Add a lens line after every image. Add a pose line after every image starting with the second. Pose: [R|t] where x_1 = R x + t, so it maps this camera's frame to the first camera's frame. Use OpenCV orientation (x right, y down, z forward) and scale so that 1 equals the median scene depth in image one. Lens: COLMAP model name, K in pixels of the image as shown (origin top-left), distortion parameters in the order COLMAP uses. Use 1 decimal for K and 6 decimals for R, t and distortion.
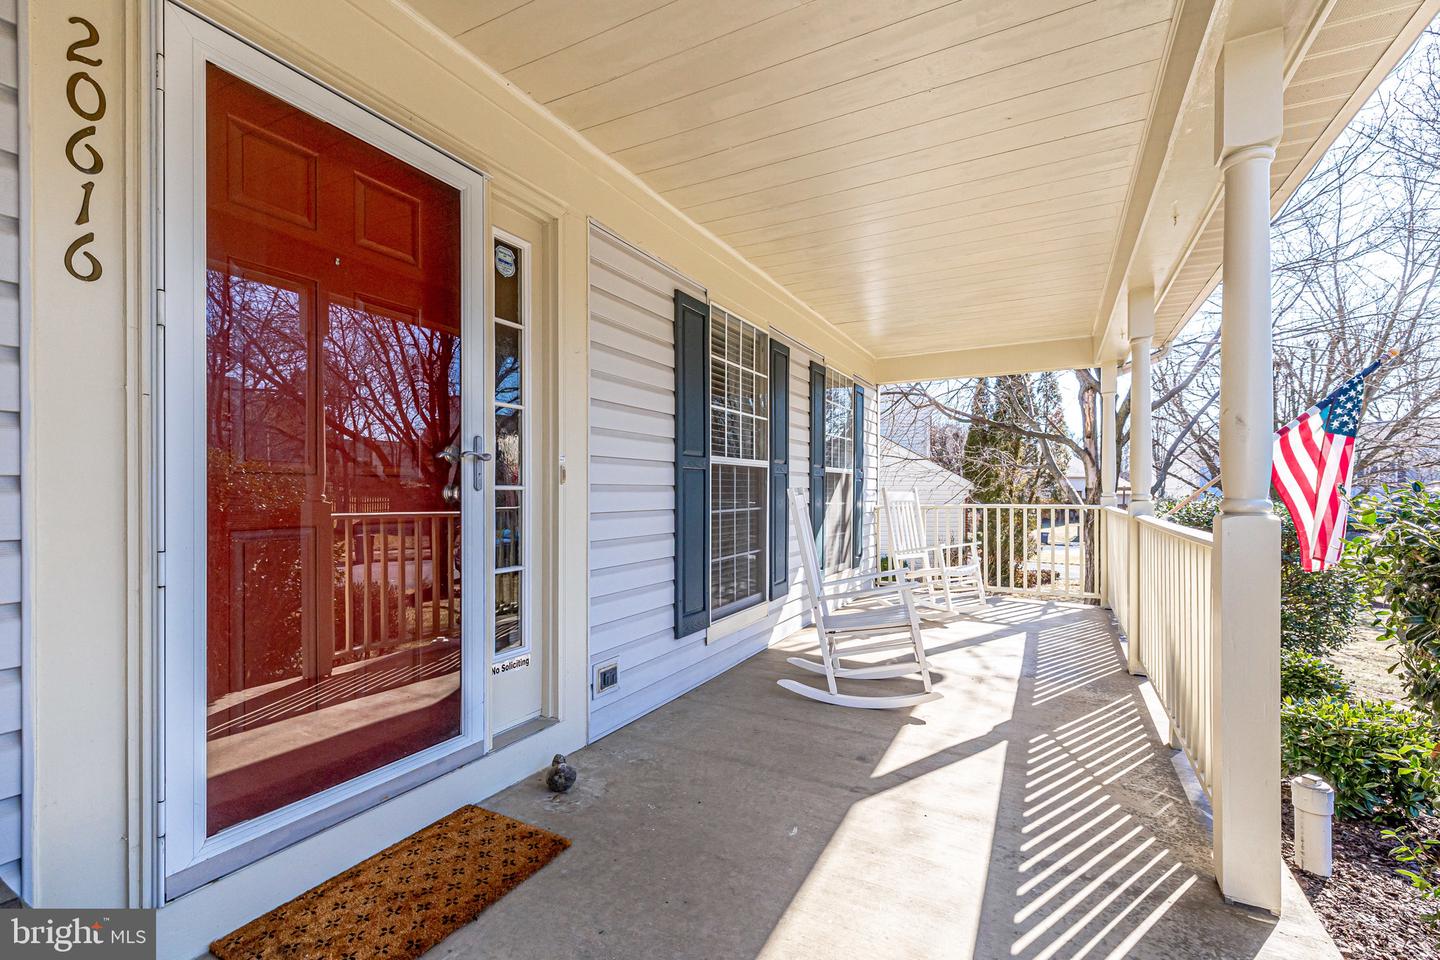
lens RADIAL K [[636.5, 0, 722.3], [0, 636.5, 484.1], [0, 0, 1]] dist [0.004507, -0.000145]
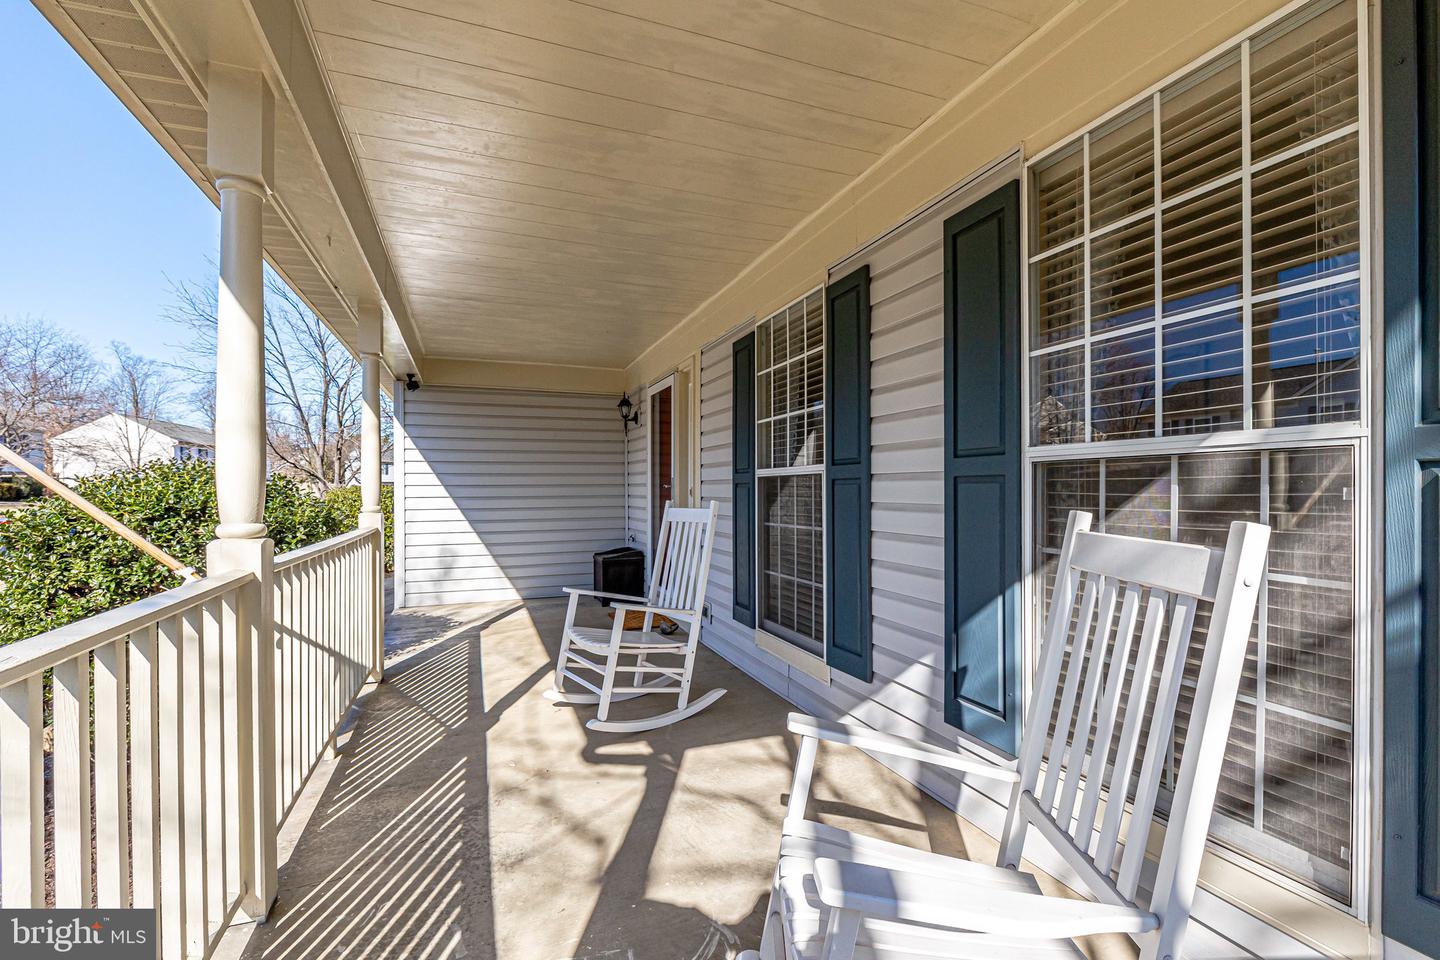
lens RADIAL K [[636.5, 0, 716.5], [0, 636.5, 492.5], [0, 0, 1]] dist [0.004507, -0.000145]
pose [[-0.662773, -0.002720, -0.748815, 0.849865], [0.009470, 0.999883, -0.012014, 0.004833], [0.748760, -0.015053, -0.662670, 1.710286]]
